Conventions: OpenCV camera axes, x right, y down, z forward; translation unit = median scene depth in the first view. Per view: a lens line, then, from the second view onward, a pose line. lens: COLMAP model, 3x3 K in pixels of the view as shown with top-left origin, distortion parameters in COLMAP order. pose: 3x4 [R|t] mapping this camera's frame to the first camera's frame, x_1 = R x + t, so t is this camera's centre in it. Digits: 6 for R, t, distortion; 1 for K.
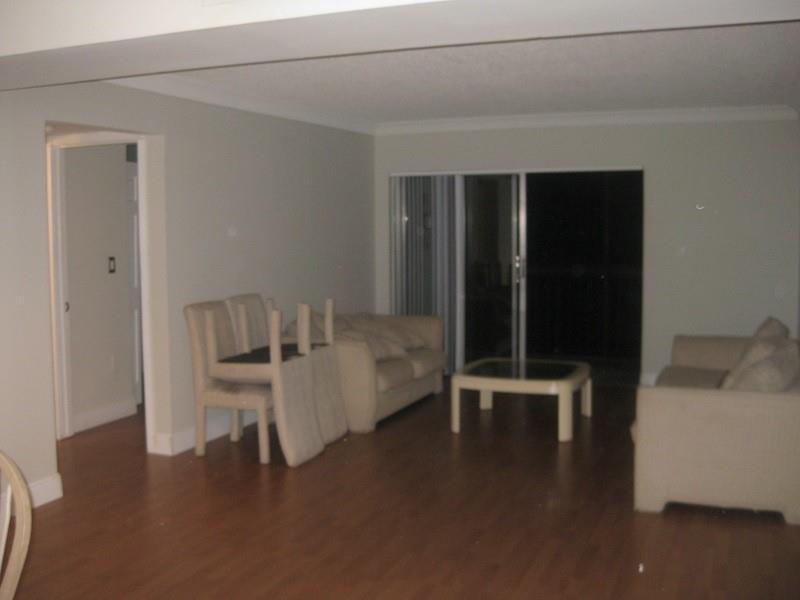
lens RADIAL K [[873.7, 0, 388.0], [0, 873.7, 292.7], [0, 0, 1]] dist [-0.136033, 0.000000]
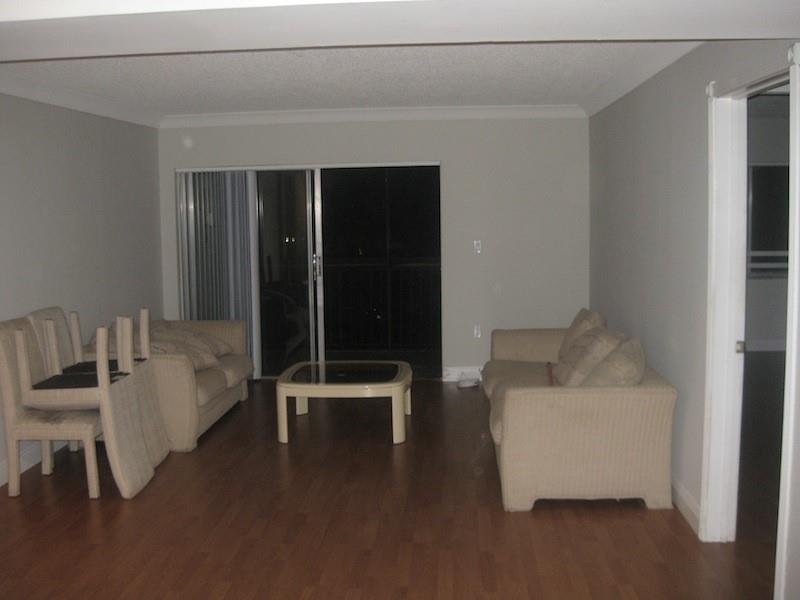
lens RADIAL K [[873.7, 0, 392.2], [0, 873.7, 290.4], [0, 0, 1]] dist [-0.136033, 0.000000]
pose [[0.946785, -0.038558, 0.319549, -0.109747], [0.034741, 0.999241, 0.017637, -0.019806], [-0.319986, -0.005597, 0.947406, 0.059915]]
